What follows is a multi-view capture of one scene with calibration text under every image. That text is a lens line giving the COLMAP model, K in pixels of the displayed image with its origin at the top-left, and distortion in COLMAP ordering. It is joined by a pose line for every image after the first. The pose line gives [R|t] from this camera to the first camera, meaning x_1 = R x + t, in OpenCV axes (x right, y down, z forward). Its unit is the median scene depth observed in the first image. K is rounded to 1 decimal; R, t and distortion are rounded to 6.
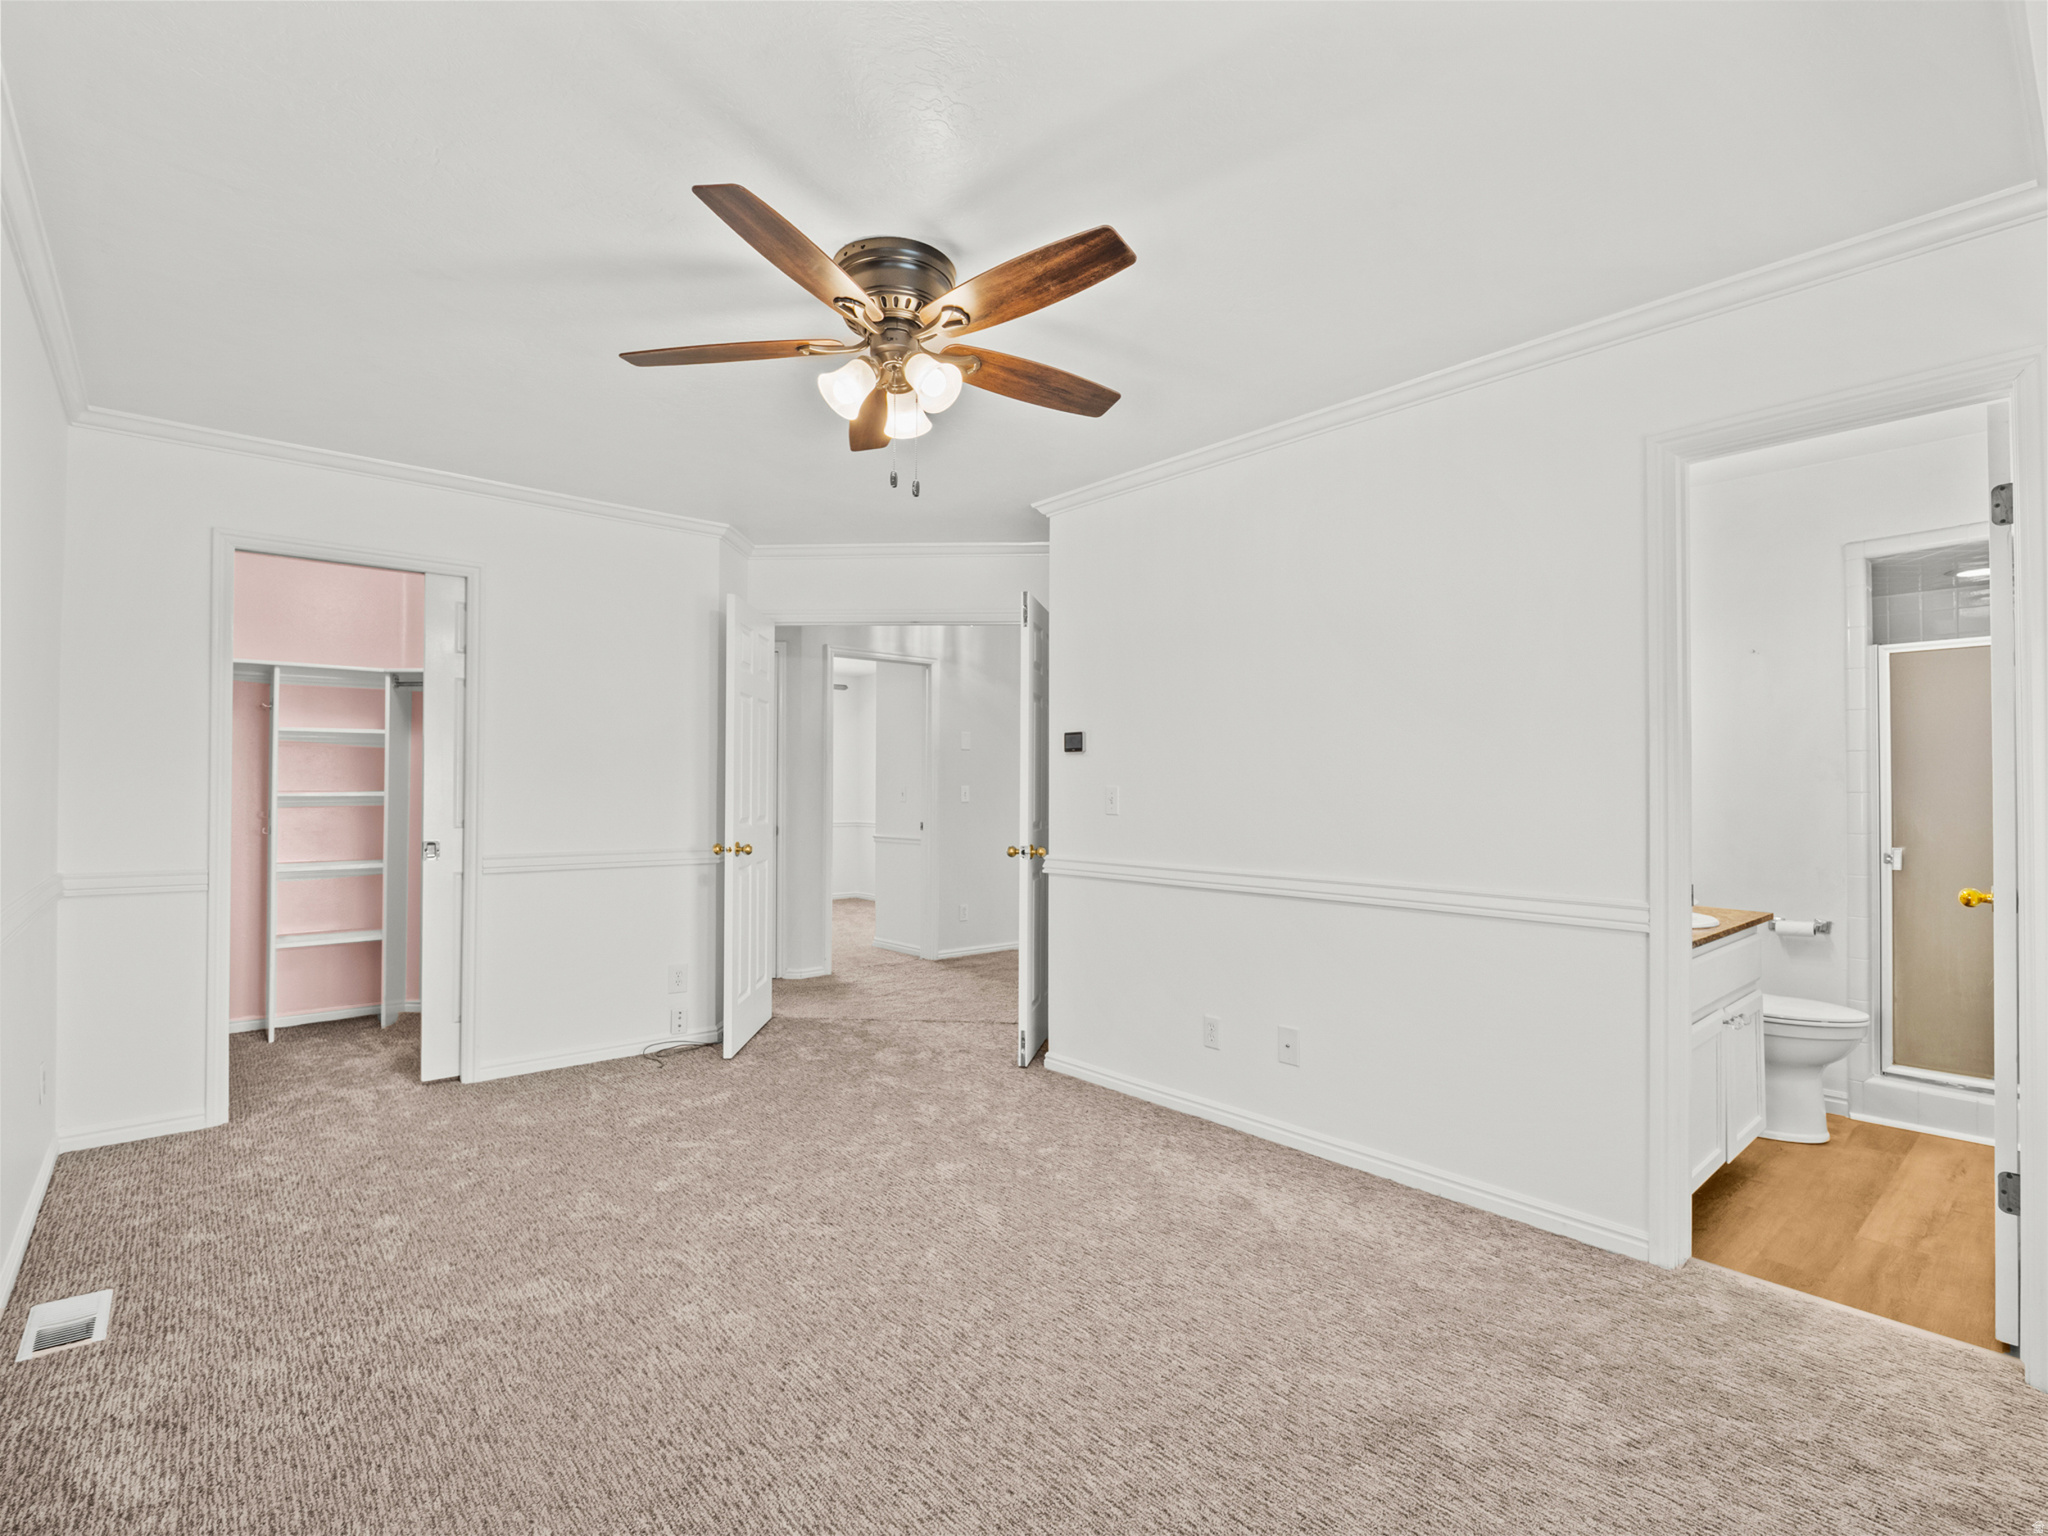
lens RADIAL K [[989.3, 0, 1016.1], [0, 989.3, 777.0], [0, 0, 1]] dist [0.001888, 0.000252]
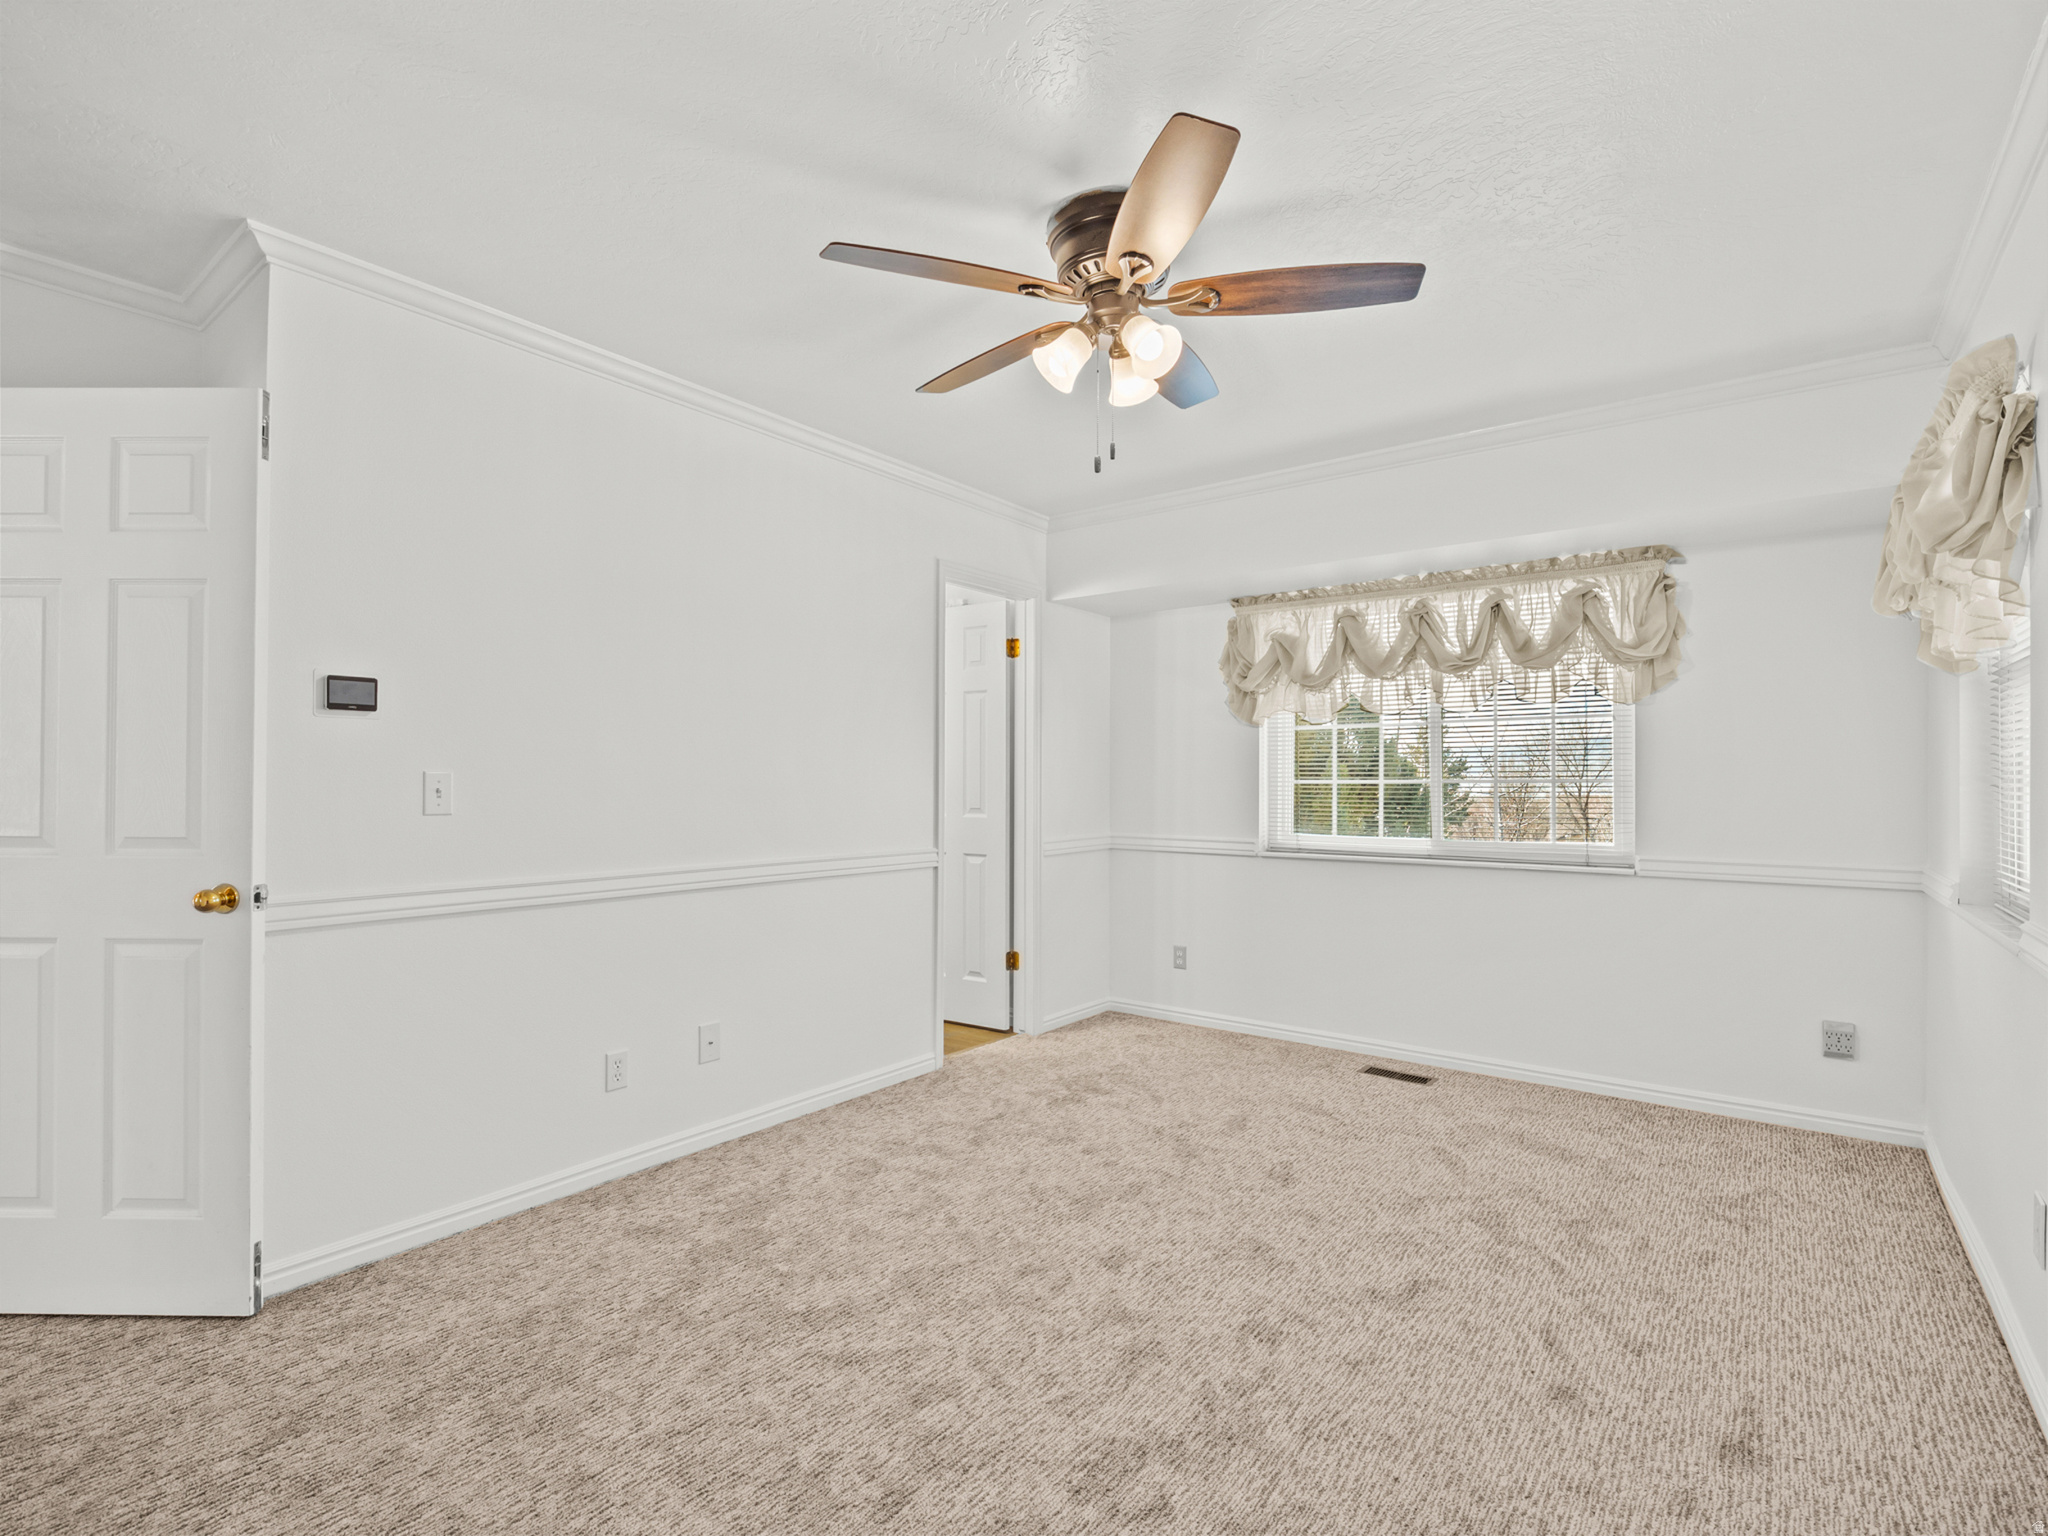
lens RADIAL K [[989.3, 0, 1016.1], [0, 989.3, 777.0], [0, 0, 1]] dist [0.001888, 0.000252]
pose [[-0.213880, 0.000094, 0.976860, -0.864935], [-0.020789, 0.999773, -0.004648, 0.011558], [-0.976639, -0.021302, -0.213829, 1.082450]]
